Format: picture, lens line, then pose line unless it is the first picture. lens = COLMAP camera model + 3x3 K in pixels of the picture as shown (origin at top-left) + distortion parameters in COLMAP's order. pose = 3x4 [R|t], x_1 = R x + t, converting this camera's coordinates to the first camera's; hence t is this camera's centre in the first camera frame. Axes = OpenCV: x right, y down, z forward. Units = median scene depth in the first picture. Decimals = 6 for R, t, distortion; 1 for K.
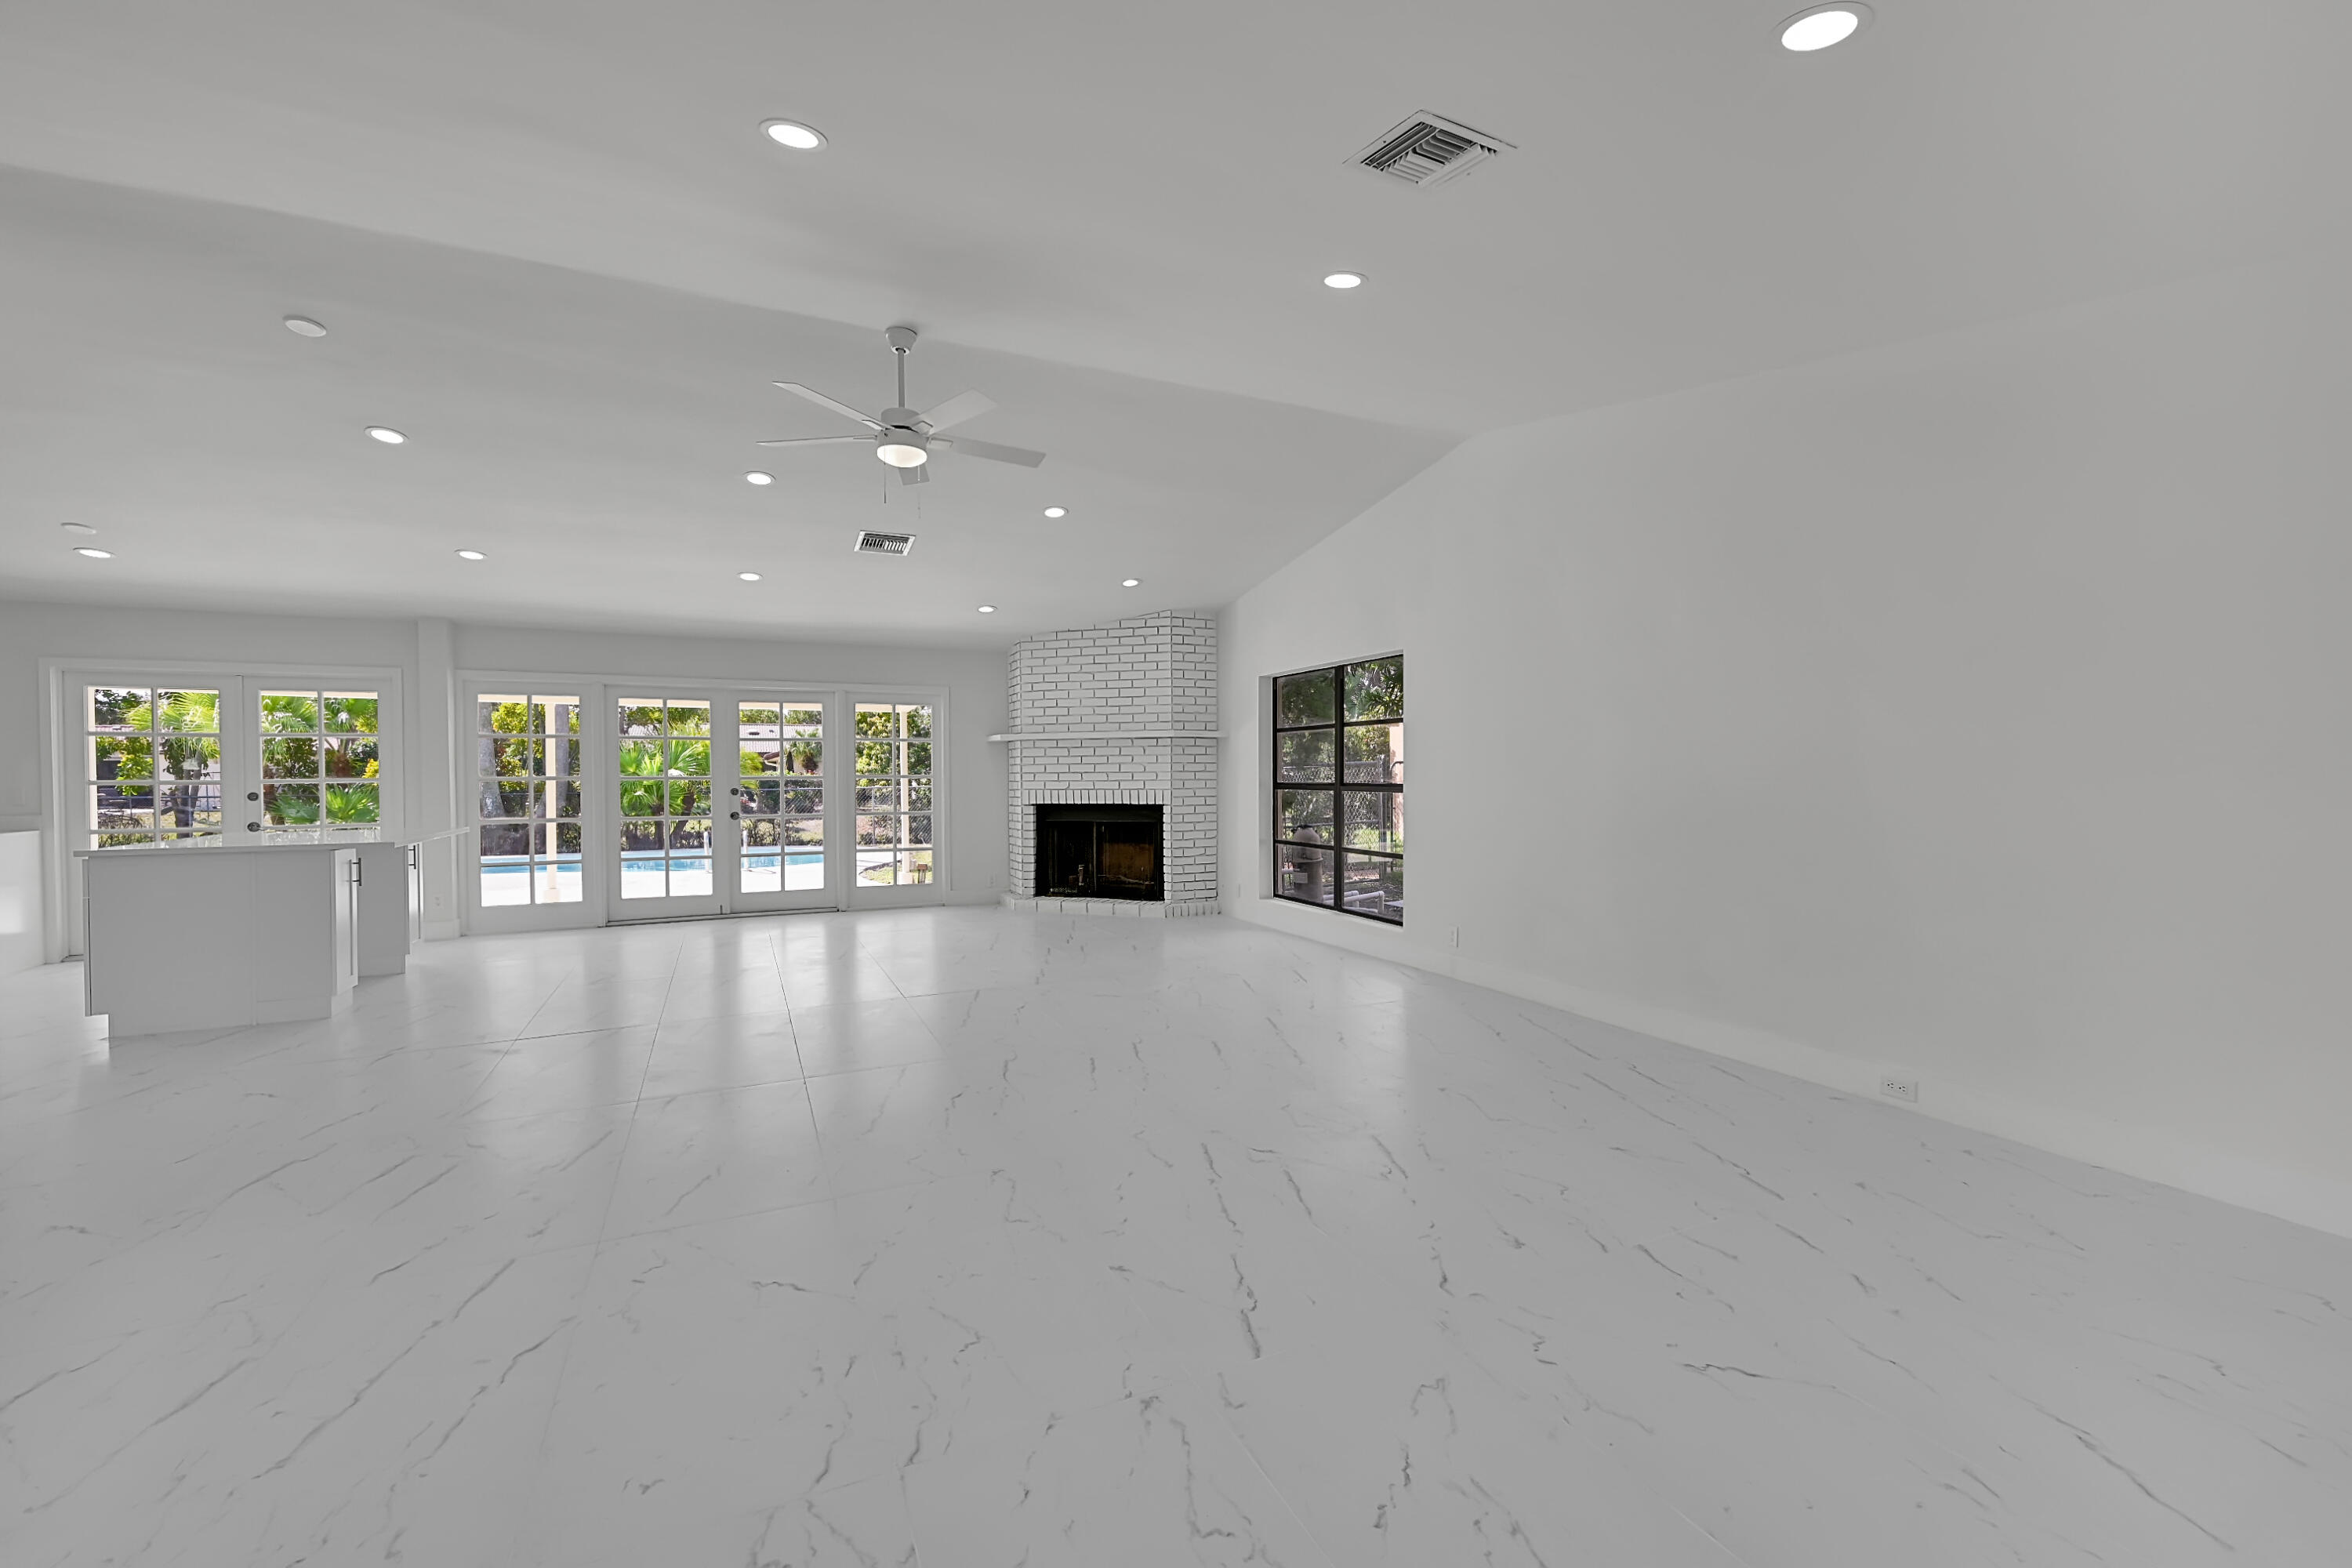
lens RADIAL K [[935.8, 0, 1173.3], [0, 935.8, 789.0], [0, 0, 1]] dist [-0.000330, -0.000417]
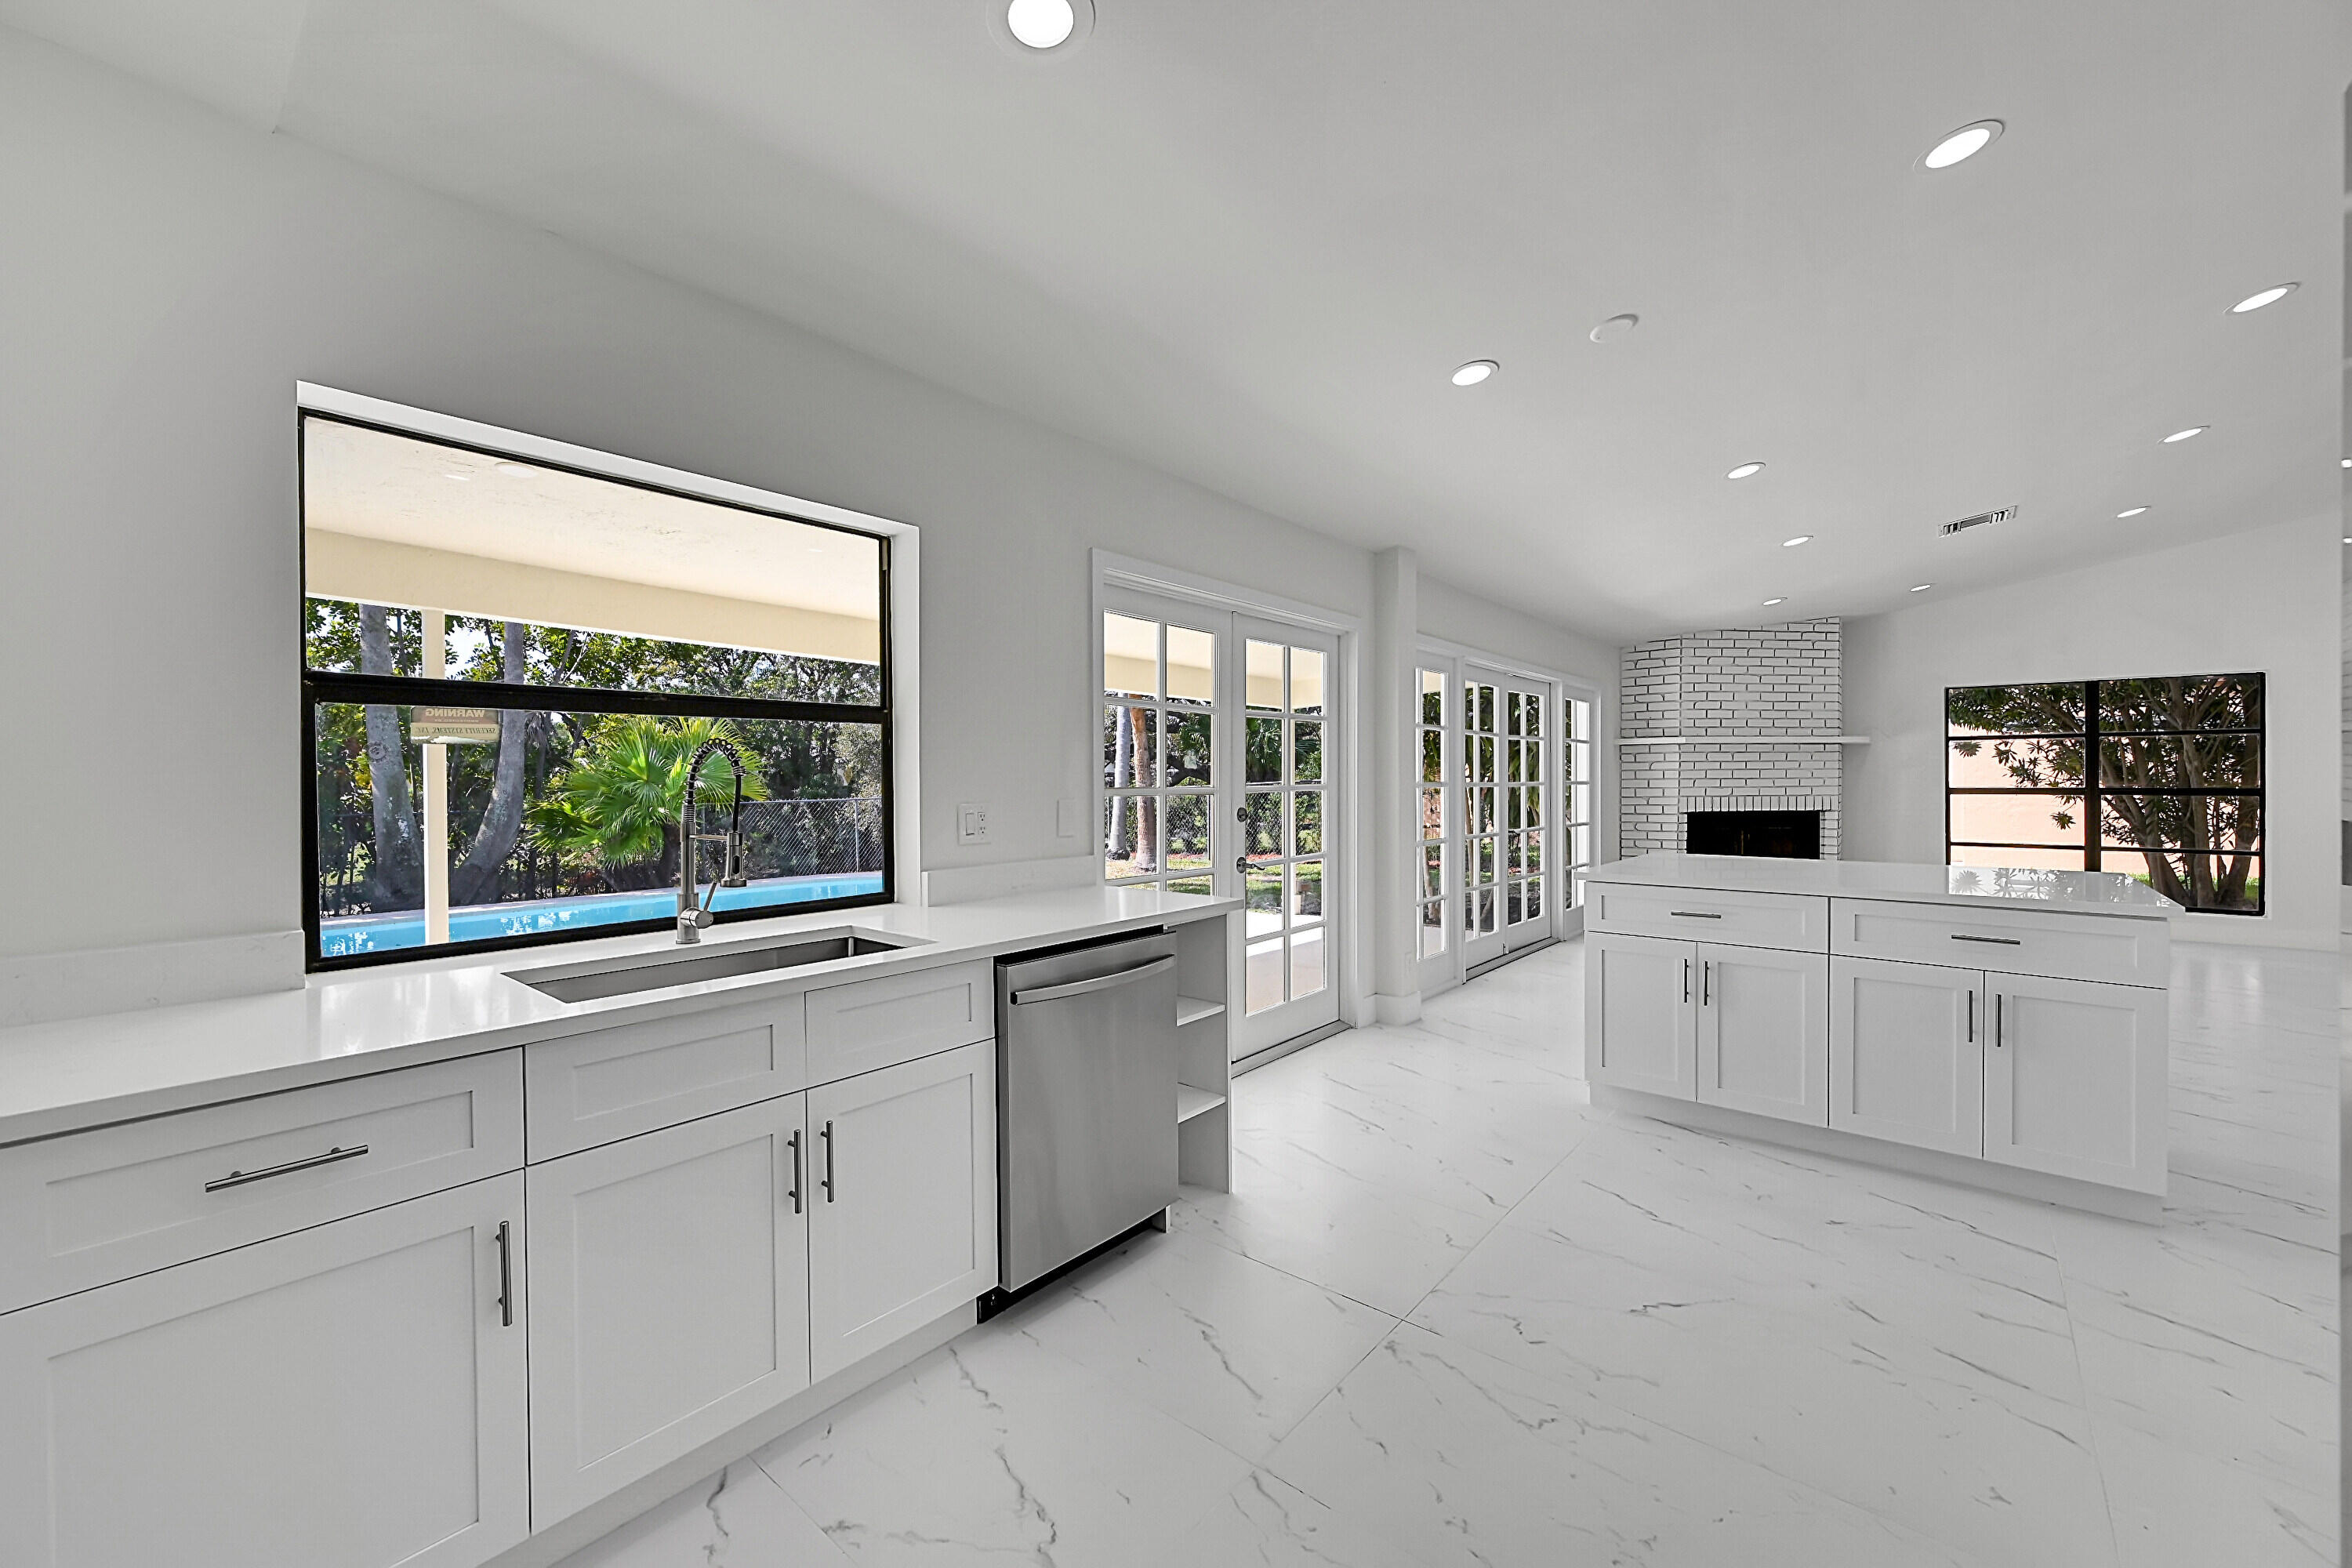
lens RADIAL K [[935.8, 0, 1169.1], [0, 935.8, 787.2], [0, 0, 1]] dist [-0.000330, -0.000417]
pose [[0.905703, -0.002432, 0.423906, -1.064677], [0.008114, 0.999900, -0.011599, -0.002516], [-0.423836, 0.013945, 0.905632, 0.393130]]
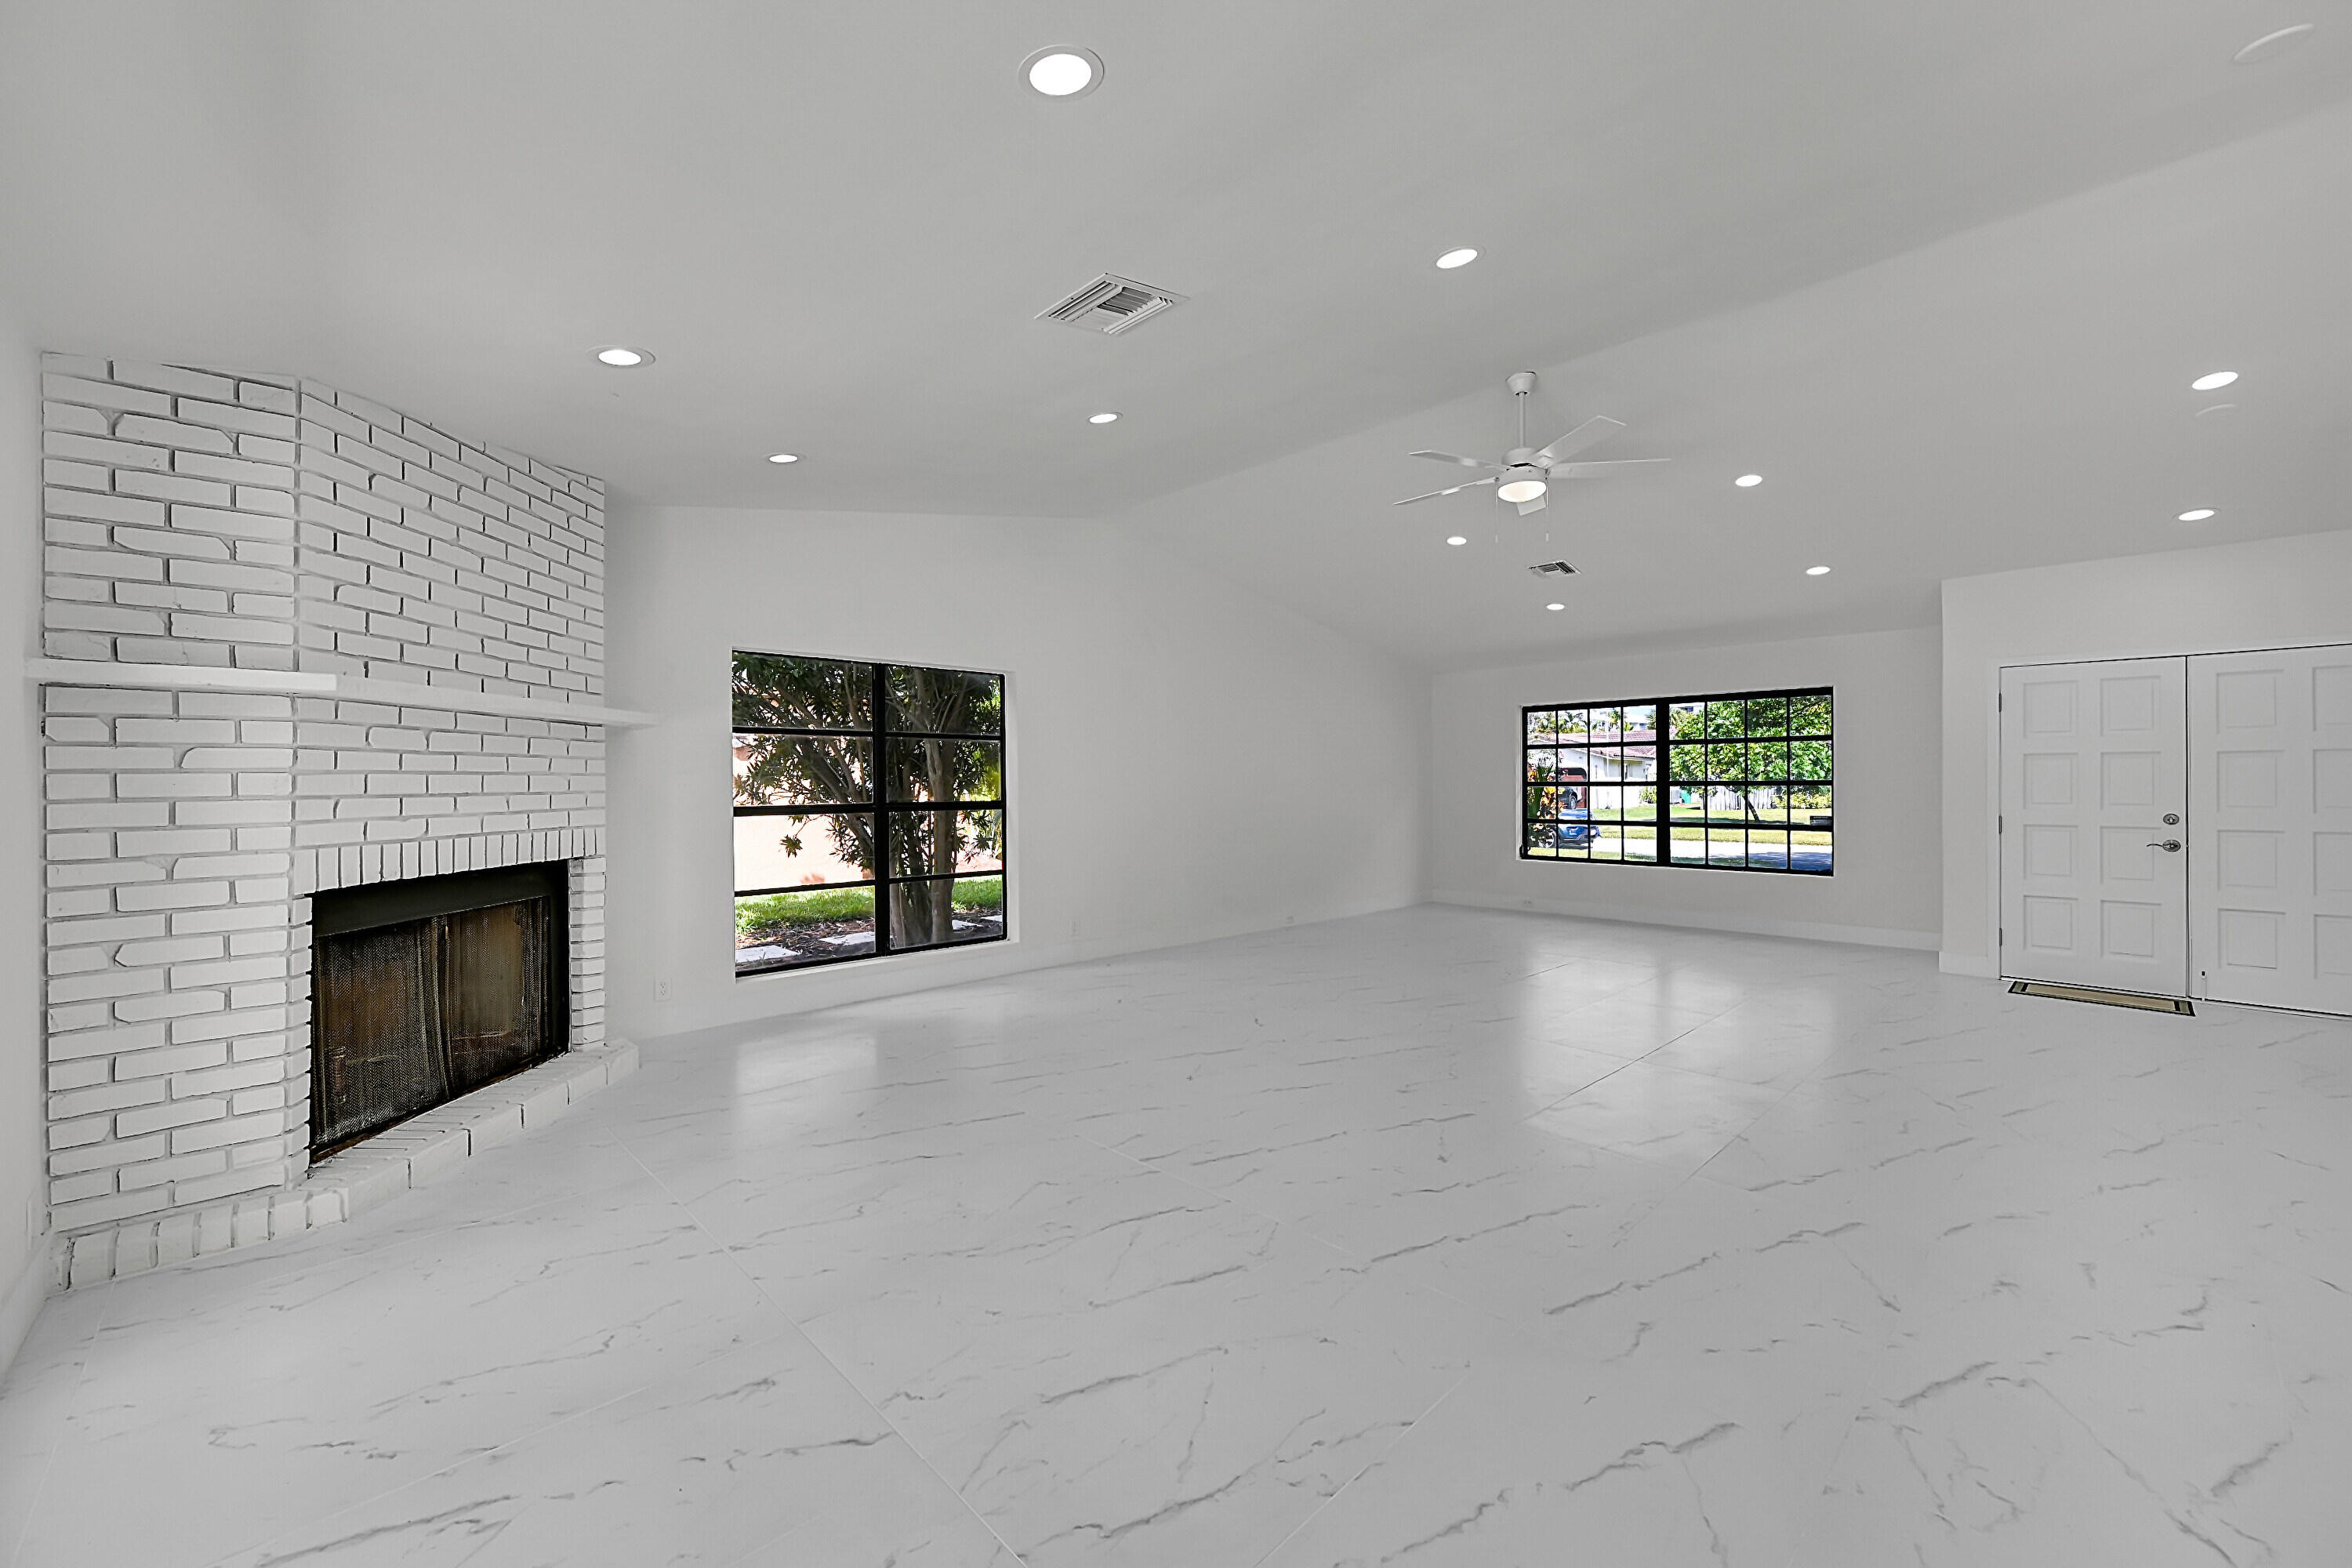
lens RADIAL K [[935.8, 0, 1179.9], [0, 935.8, 785.3], [0, 0, 1]] dist [-0.000330, -0.000417]
pose [[-0.326437, 0.005051, 0.945205, -0.589845], [0.026676, 0.999637, 0.003871, -0.015173], [-0.944842, 0.026478, -0.326453, 0.859699]]
